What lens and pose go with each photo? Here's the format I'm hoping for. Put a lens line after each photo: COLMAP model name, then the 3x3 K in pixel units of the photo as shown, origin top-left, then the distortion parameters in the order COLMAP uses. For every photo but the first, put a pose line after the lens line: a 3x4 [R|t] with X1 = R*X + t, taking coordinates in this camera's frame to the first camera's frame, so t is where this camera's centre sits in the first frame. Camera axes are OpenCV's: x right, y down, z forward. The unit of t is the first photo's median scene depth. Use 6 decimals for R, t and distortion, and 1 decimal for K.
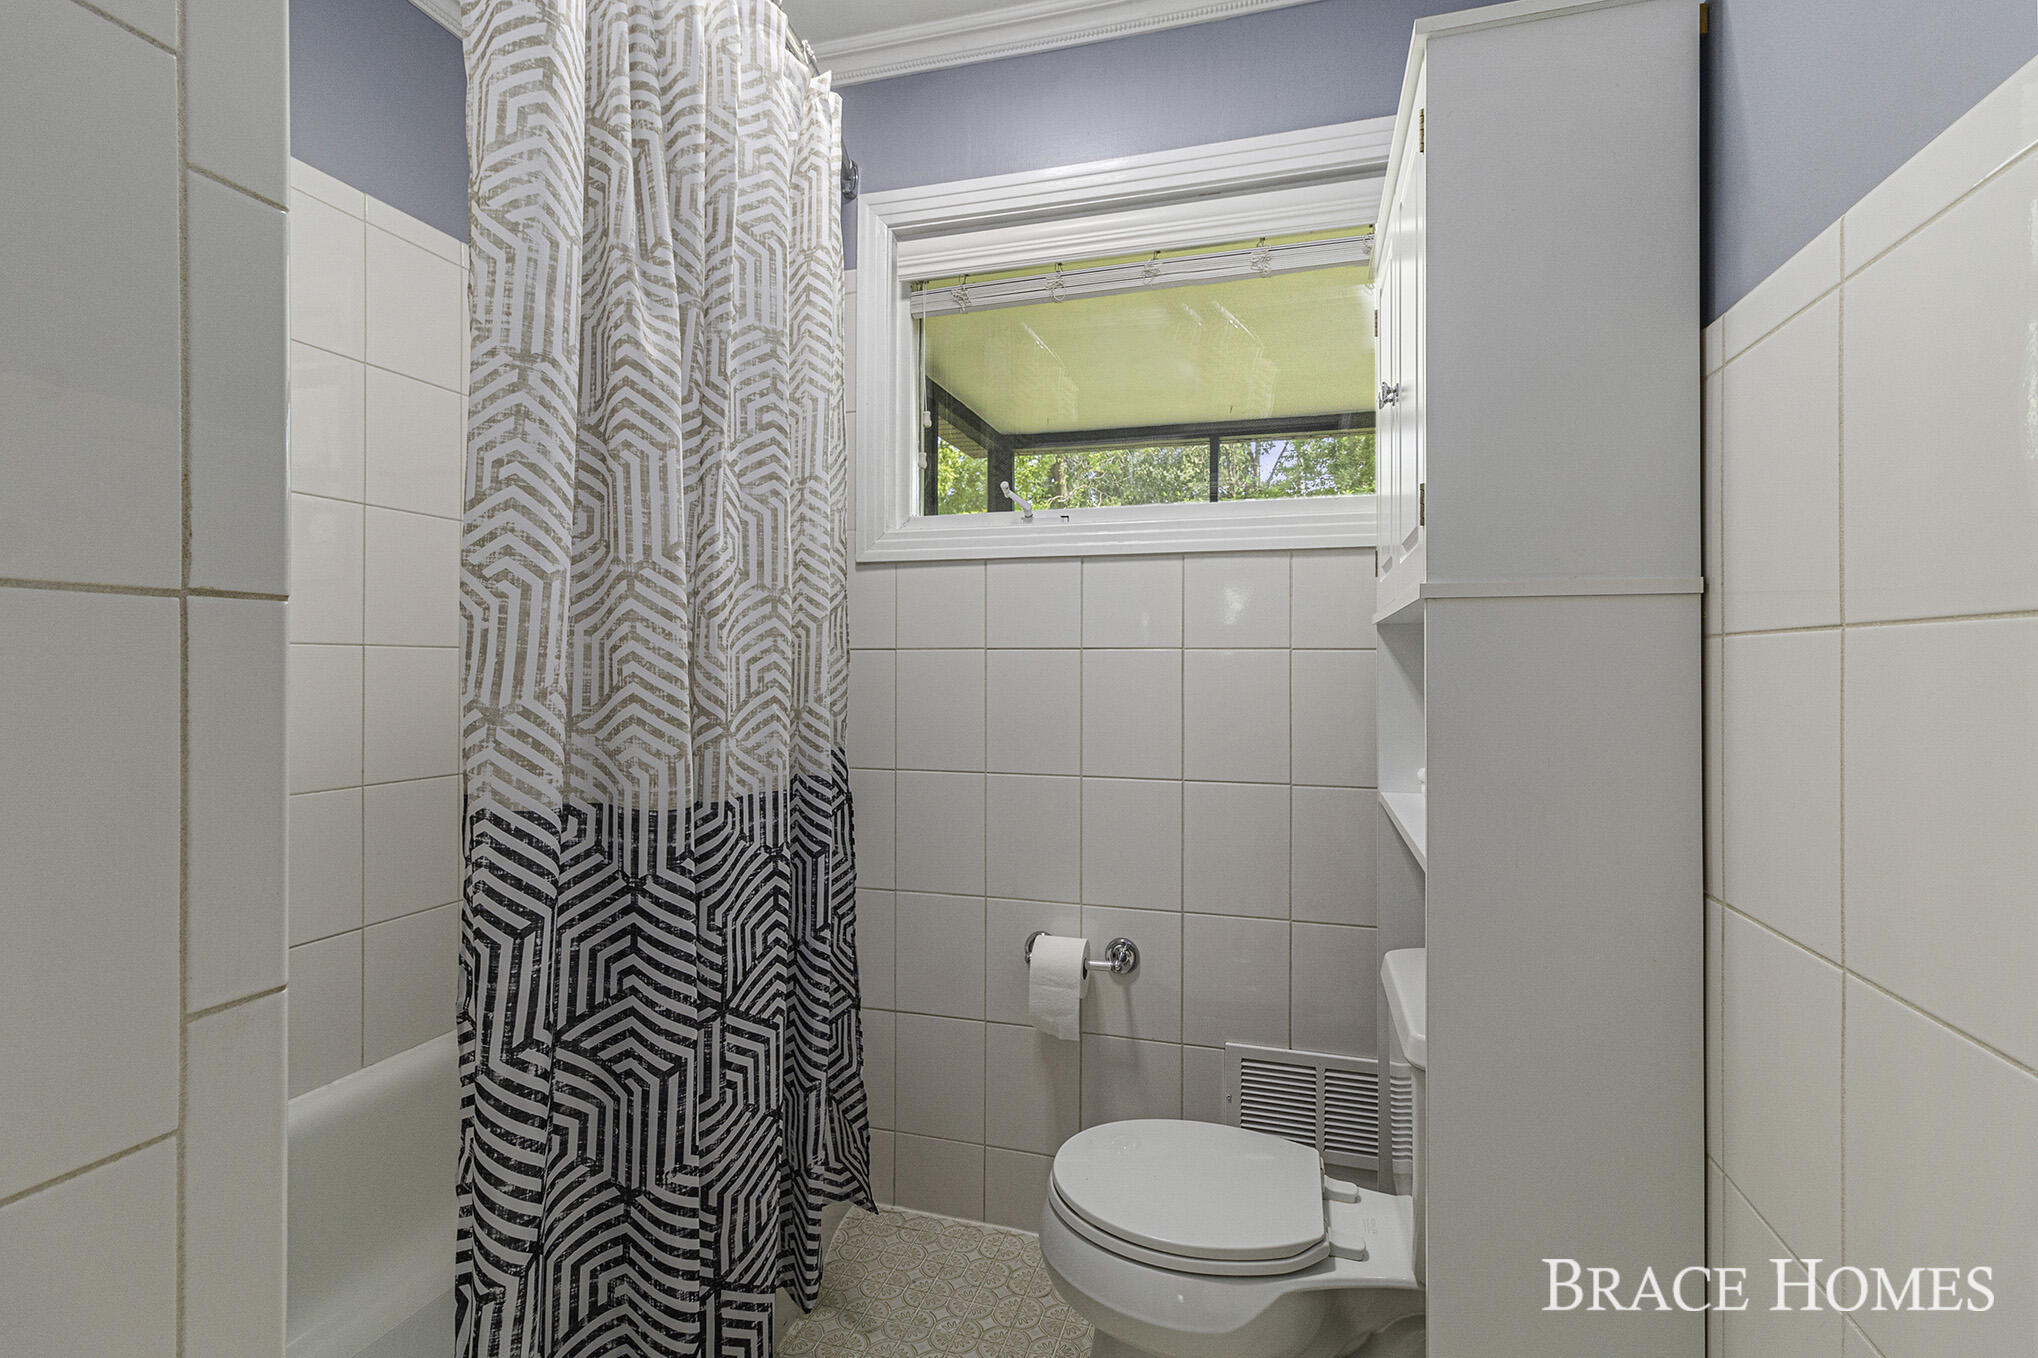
lens RADIAL K [[950.8, 0, 1018.8], [0, 950.8, 670.5], [0, 0, 1]] dist [-0.006408, -0.001653]
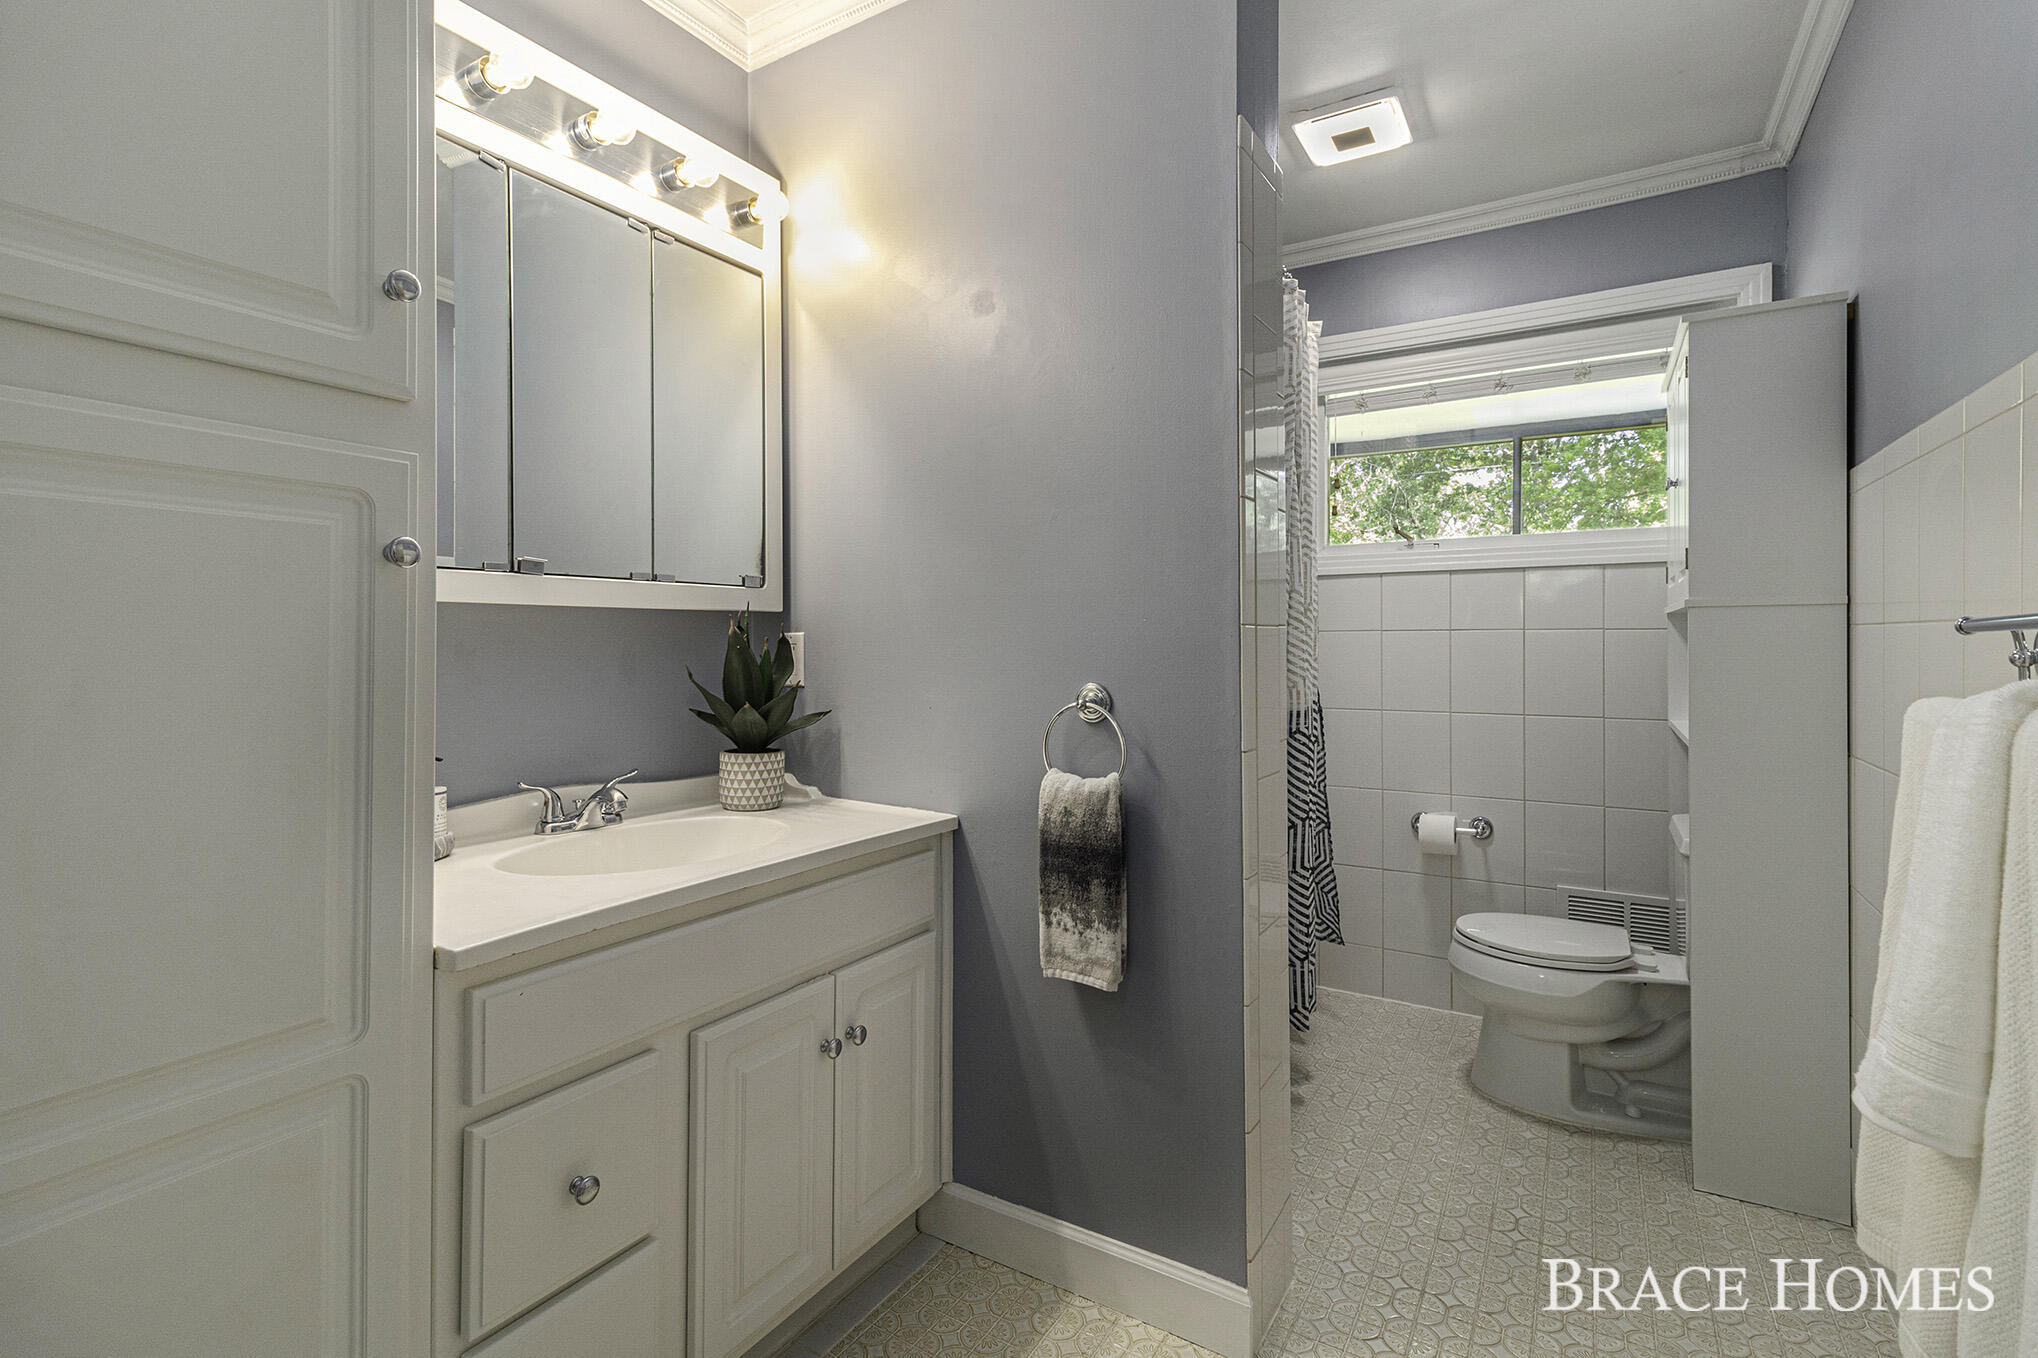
lens RADIAL K [[950.8, 0, 988.9], [0, 950.8, 650.1], [0, 0, 1]] dist [-0.006408, -0.001653]
pose [[0.961230, -0.006912, -0.275662, -0.313448], [0.009281, 0.999930, 0.007289, -0.011394], [0.275593, -0.009565, 0.961227, -0.947355]]
